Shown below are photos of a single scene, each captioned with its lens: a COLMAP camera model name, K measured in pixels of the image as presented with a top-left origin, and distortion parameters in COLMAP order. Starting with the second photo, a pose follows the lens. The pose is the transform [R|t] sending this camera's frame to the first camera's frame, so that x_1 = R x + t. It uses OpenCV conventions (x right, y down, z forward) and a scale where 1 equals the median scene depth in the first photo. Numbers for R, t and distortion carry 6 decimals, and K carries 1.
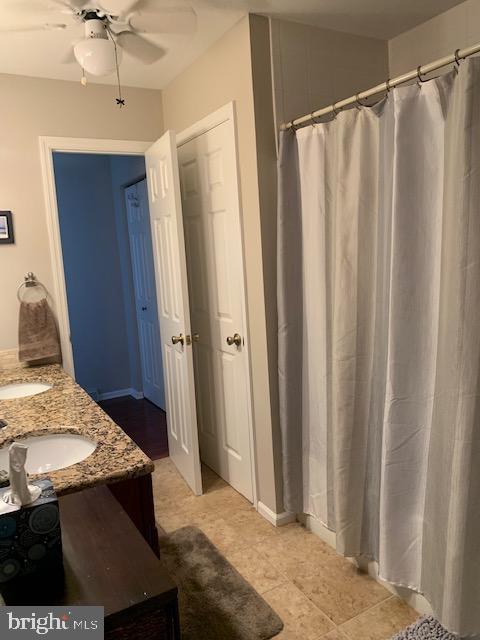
lens RADIAL K [[491.6, 0, 240.3], [0, 491.6, 310.6], [0, 0, 1]] dist [0.007662, -0.006236]
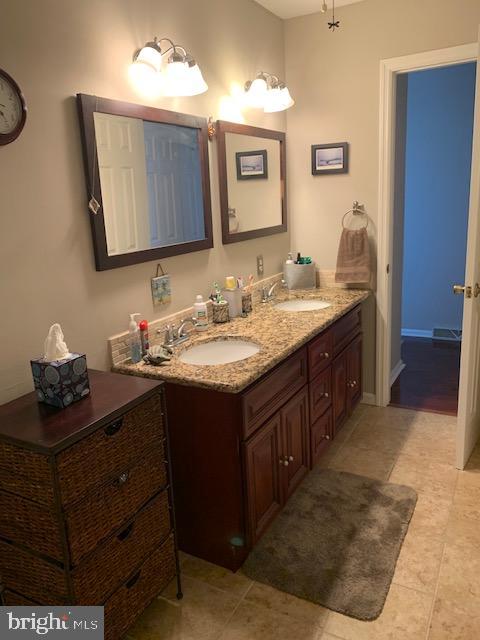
lens RADIAL K [[491.6, 0, 240.3], [0, 491.6, 310.6], [0, 0, 1]] dist [0.007662, -0.006236]
pose [[0.519404, 0.218152, -0.826214, 0.436267], [-0.081306, 0.975095, 0.206348, -0.054083], [0.850652, -0.040002, 0.524205, 0.263029]]
